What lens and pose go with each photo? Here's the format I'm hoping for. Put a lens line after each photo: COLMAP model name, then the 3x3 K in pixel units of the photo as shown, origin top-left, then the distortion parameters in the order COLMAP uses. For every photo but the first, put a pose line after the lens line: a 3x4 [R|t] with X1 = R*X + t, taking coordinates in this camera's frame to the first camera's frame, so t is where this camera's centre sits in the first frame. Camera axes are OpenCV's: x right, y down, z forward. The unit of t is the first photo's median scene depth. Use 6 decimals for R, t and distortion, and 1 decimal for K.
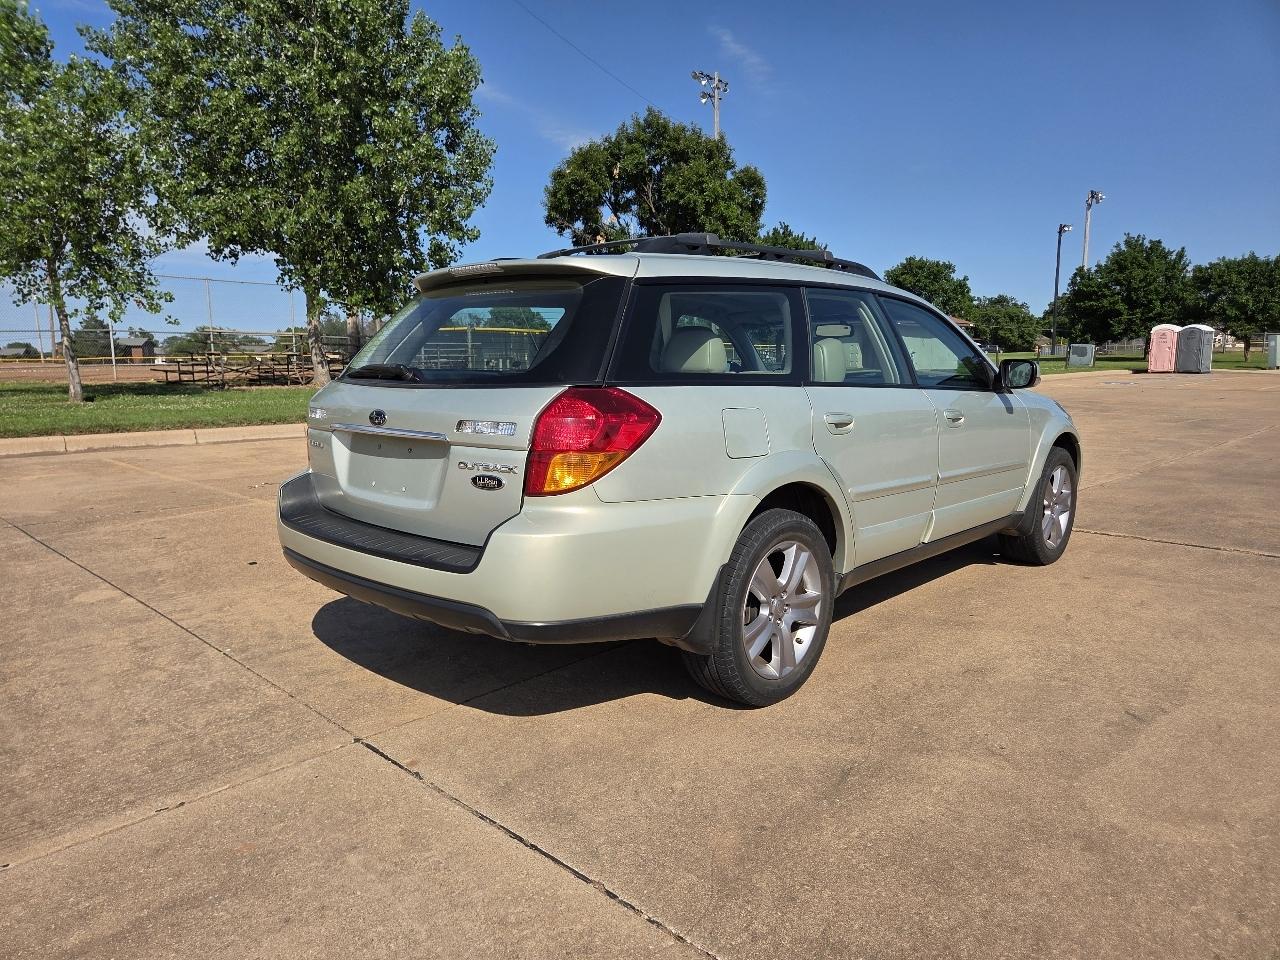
lens RADIAL K [[866.7, 0, 635.2], [0, 866.7, 488.4], [0, 0, 1]] dist [0.059178, -0.052161]
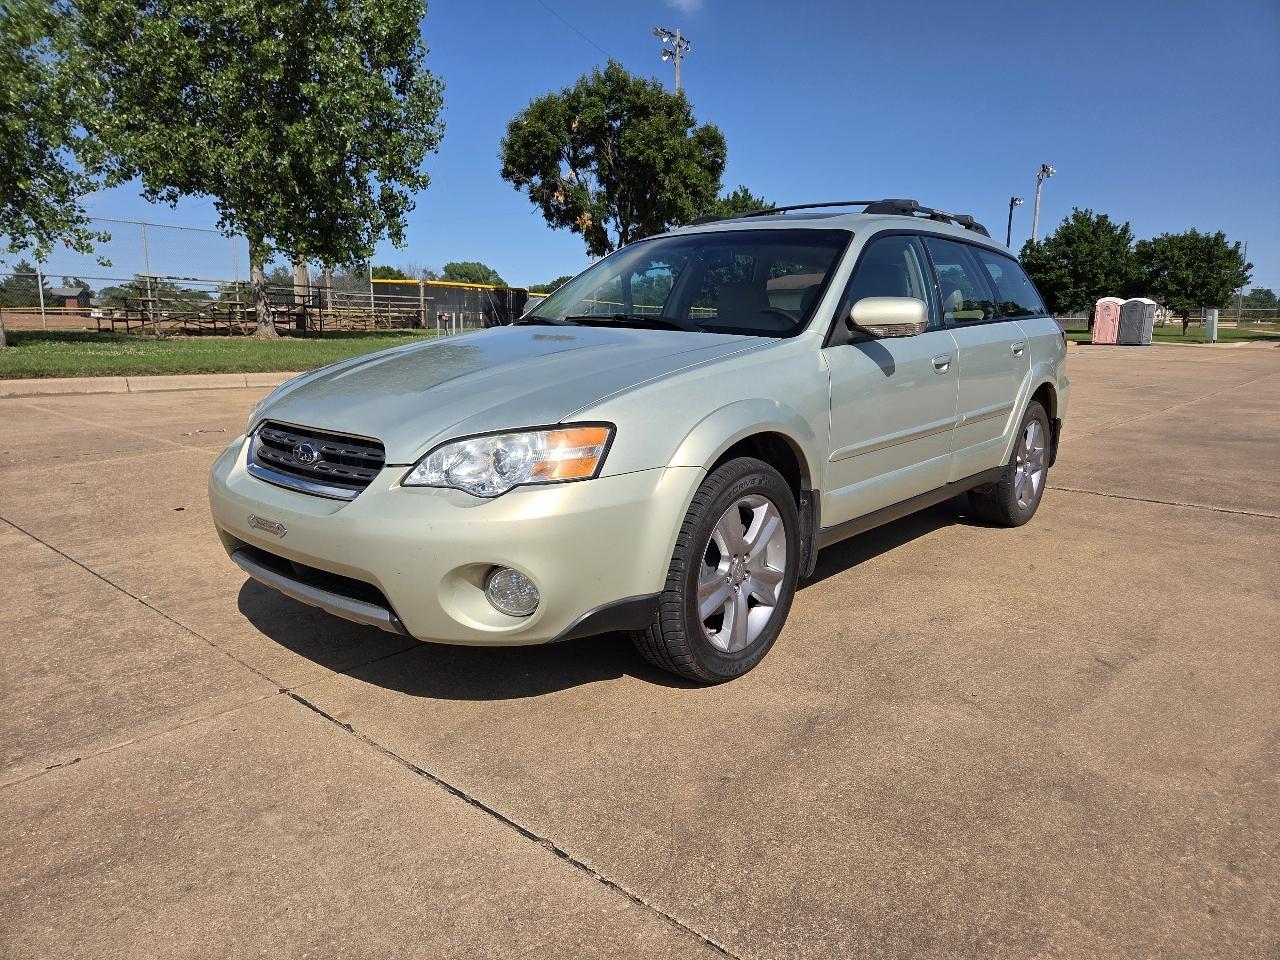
lens RADIAL K [[862.5, 0, 642.2], [0, 862.5, 482.6], [0, 0, 1]] dist [0.065333, -0.057601]
pose [[0.998189, 0.010856, 0.059174, -0.000107], [-0.012873, 0.999345, 0.033808, 0.005622], [-0.058769, -0.034508, 0.997675, 0.012459]]
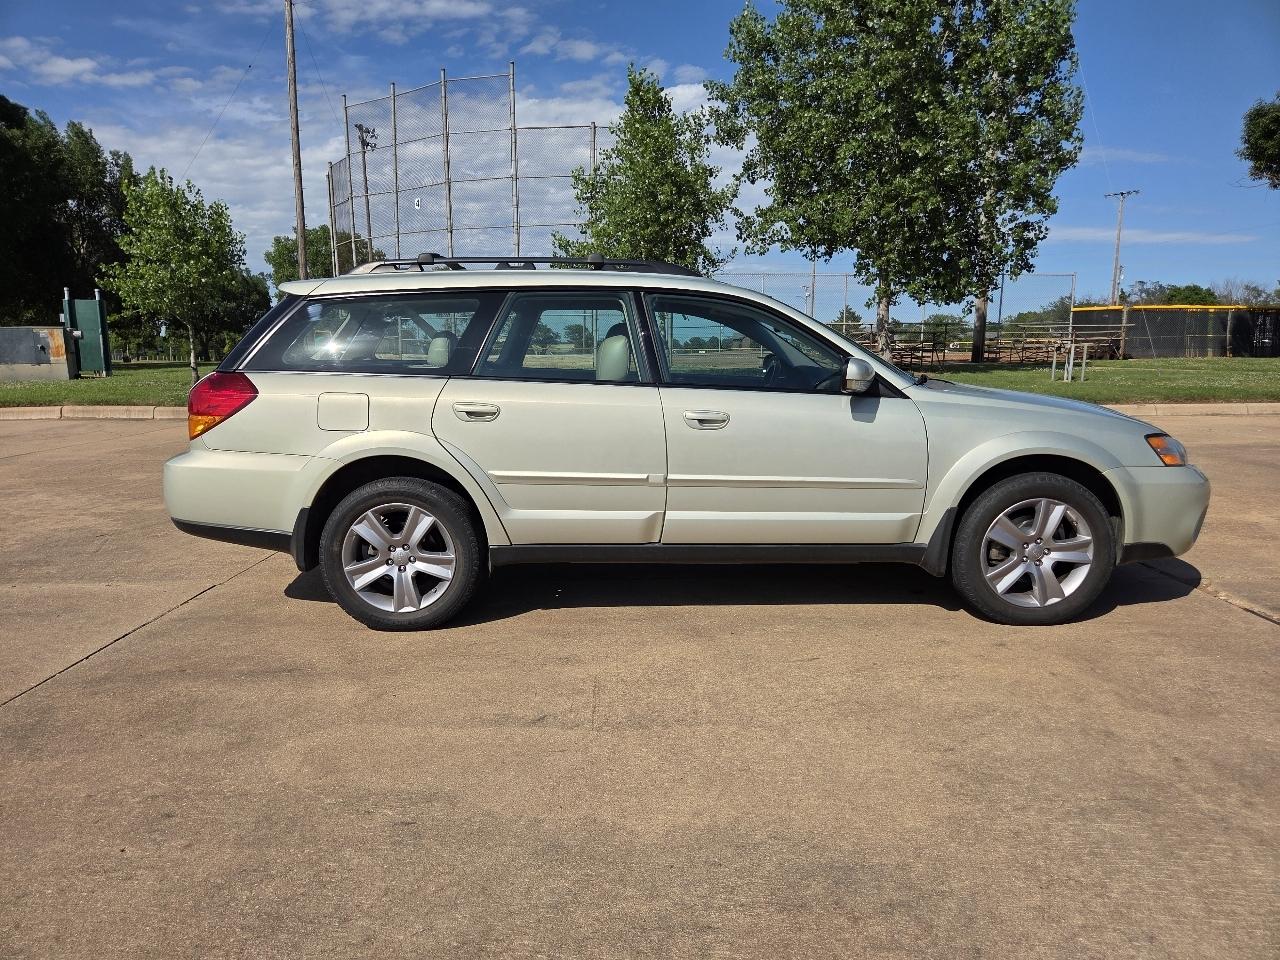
lens RADIAL K [[866.7, 0, 633.8], [0, 866.7, 488.4], [0, 0, 1]] dist [0.059178, -0.052161]
pose [[0.691770, 0.118564, -0.712318, 0.218580], [-0.106952, 0.992372, 0.061312, -0.012192], [0.714154, 0.033770, 0.699174, 0.062881]]
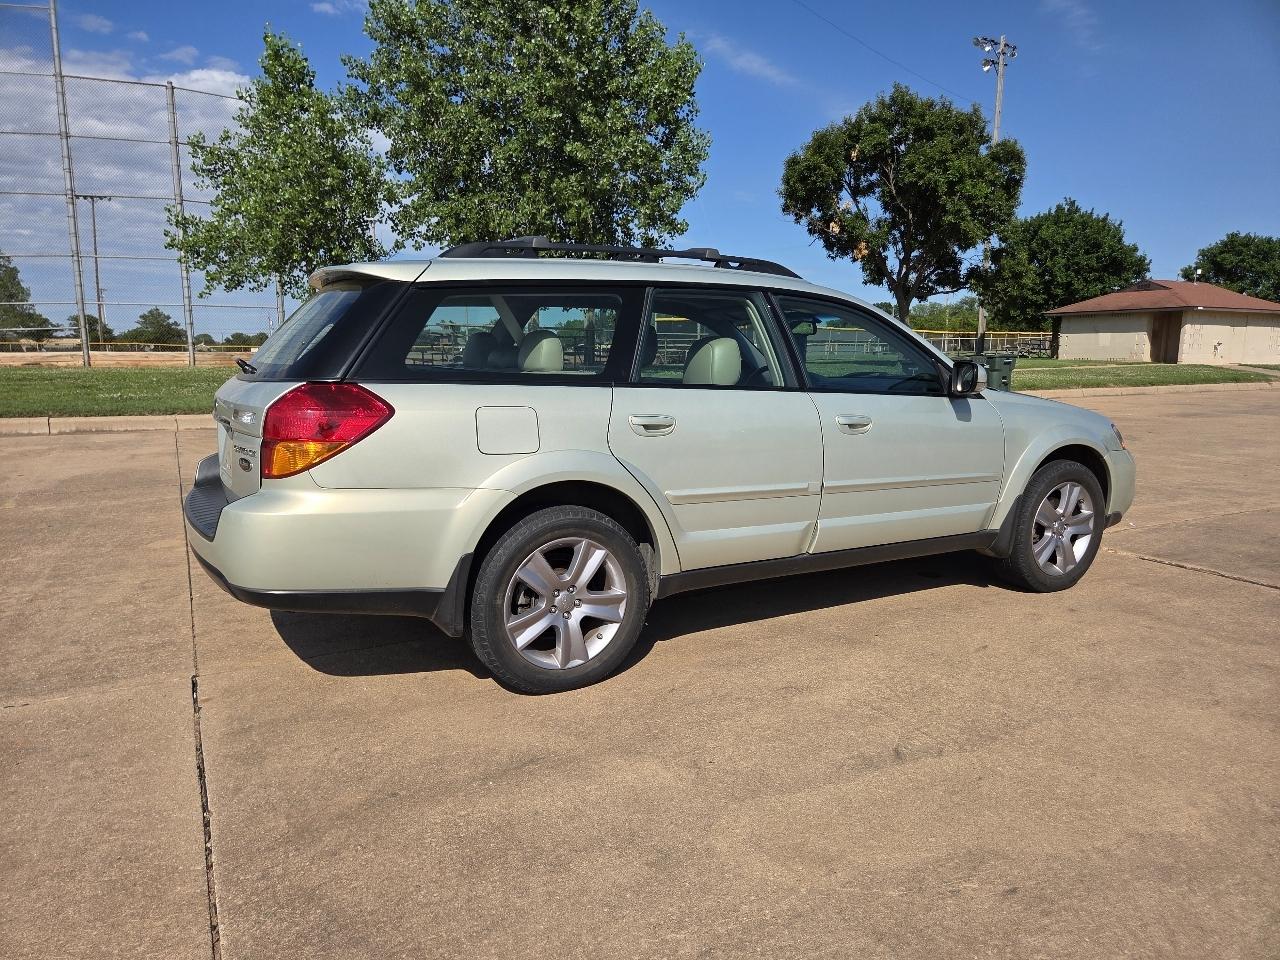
lens RADIAL K [[866.7, 0, 633.5], [0, 866.7, 498.2], [0, 0, 1]] dist [0.059178, -0.052161]
pose [[0.952375, 0.061574, -0.298648, 0.093400], [-0.054822, 0.998017, 0.030940, -0.003653], [0.299960, -0.013094, 0.953862, 0.007469]]
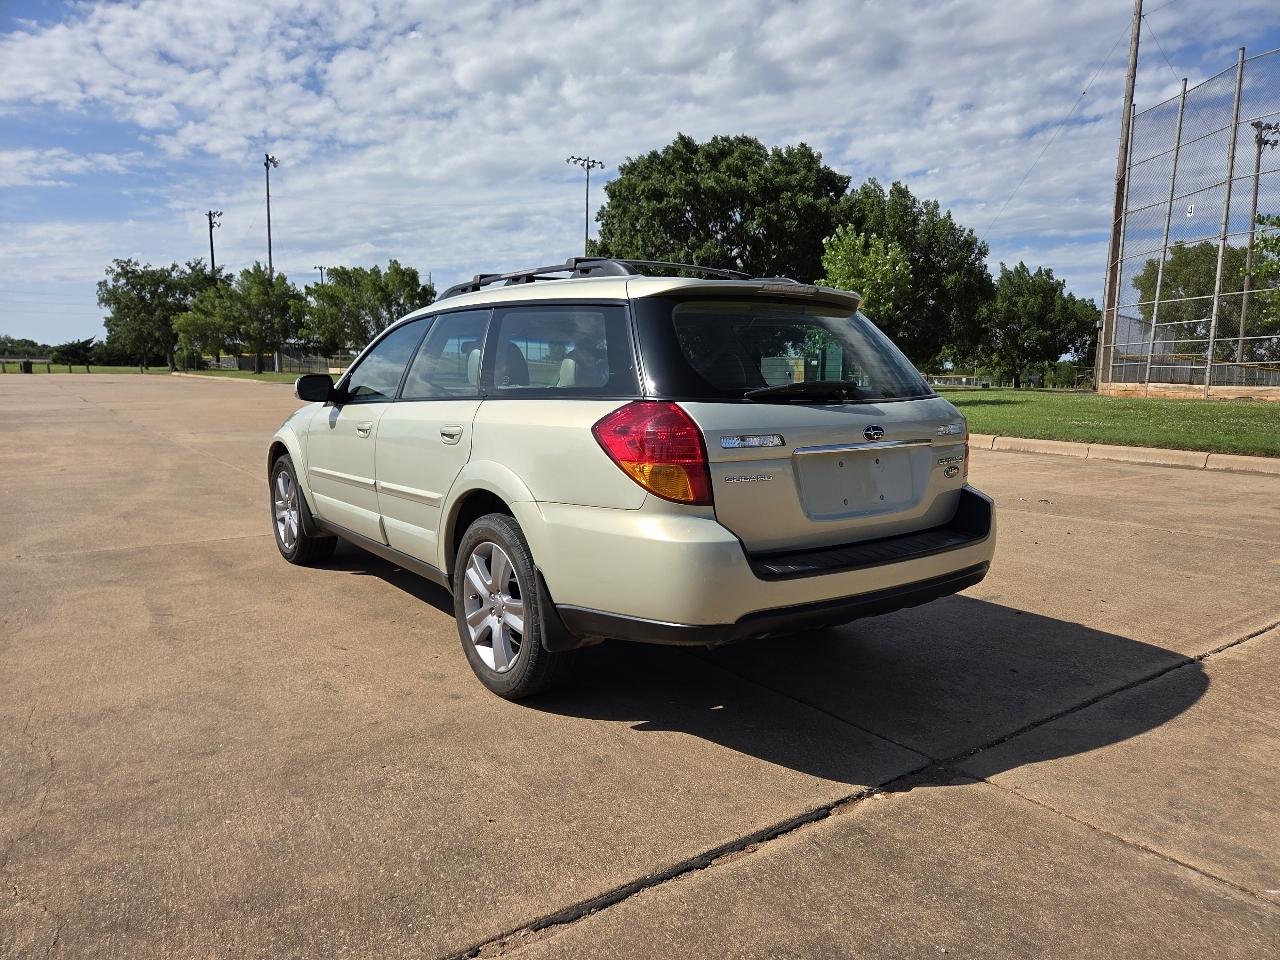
lens RADIAL K [[866.7, 0, 643.0], [0, 866.7, 479.1], [0, 0, 1]] dist [0.059178, -0.052161]
pose [[-0.175221, 0.126076, -0.976423, 0.303913], [-0.159838, 0.974966, 0.154572, -0.052414], [0.971468, 0.183154, -0.150683, 0.324782]]
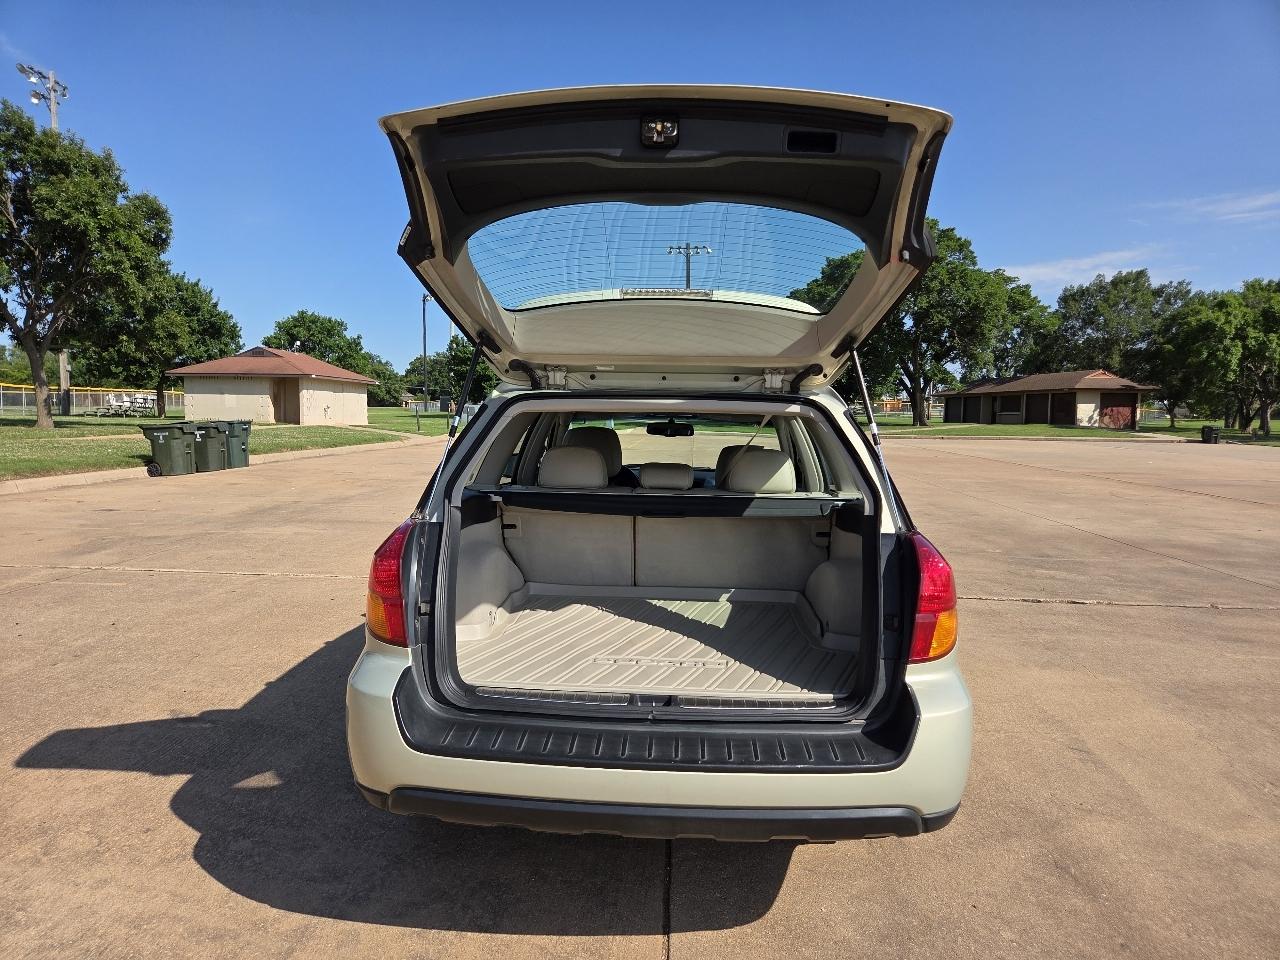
lens RADIAL K [[862.5, 0, 635.6], [0, 862.5, 486.5], [0, 0, 1]] dist [0.065333, -0.057601]
pose [[0.762401, -0.037586, 0.646012, -0.124241], [0.075699, 0.996638, -0.031351, -0.022691], [-0.642662, 0.072804, 0.762683, 0.067720]]
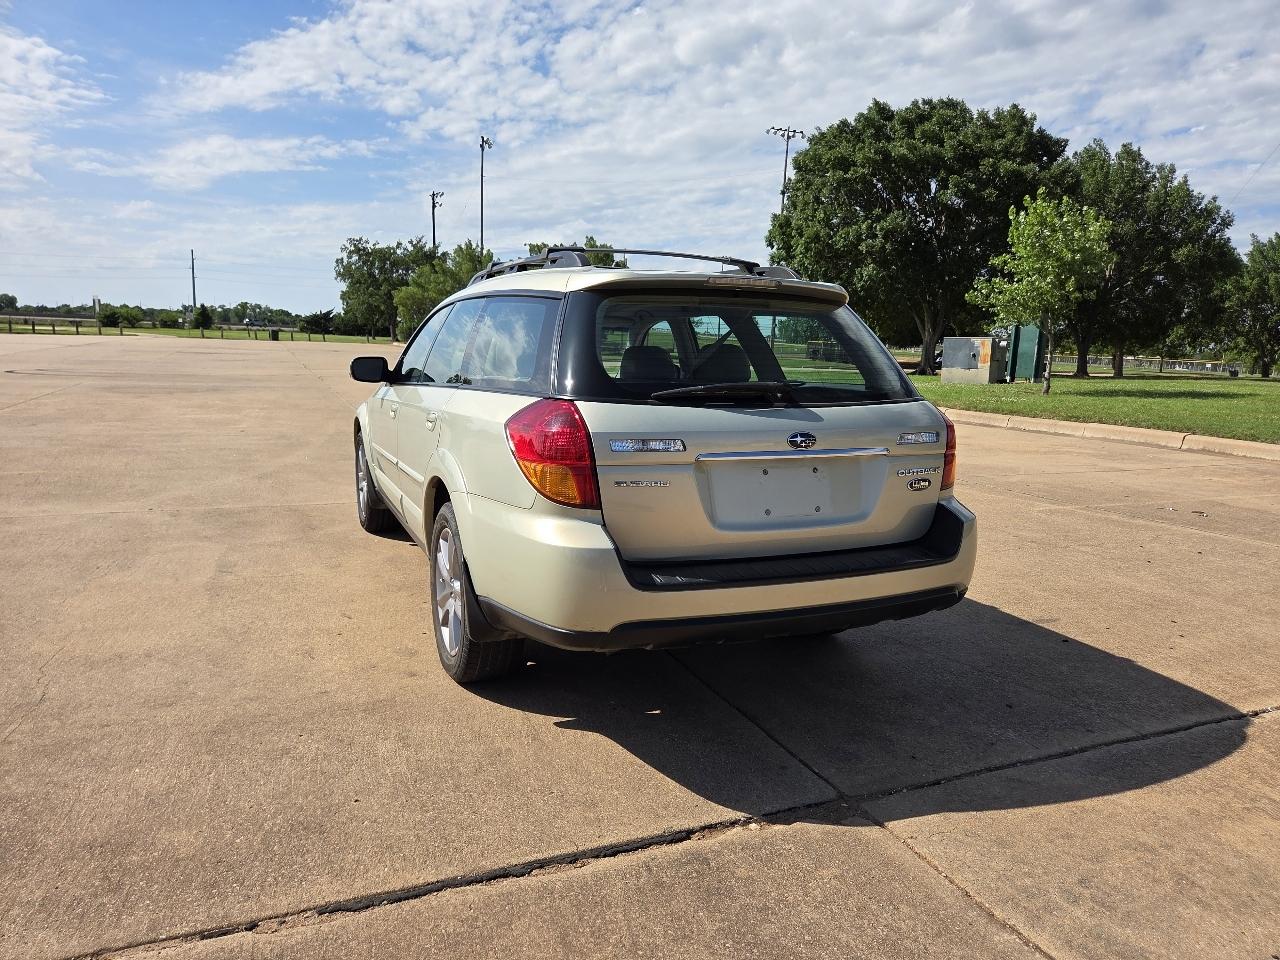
lens RADIAL K [[866.7, 0, 649.0], [0, 866.7, 482.4], [0, 0, 1]] dist [0.059178, -0.052161]
pose [[-0.385956, 0.141549, -0.911593, 0.285523], [-0.168093, 0.960825, 0.220362, -0.064266], [0.907074, 0.238282, -0.347043, 0.370549]]
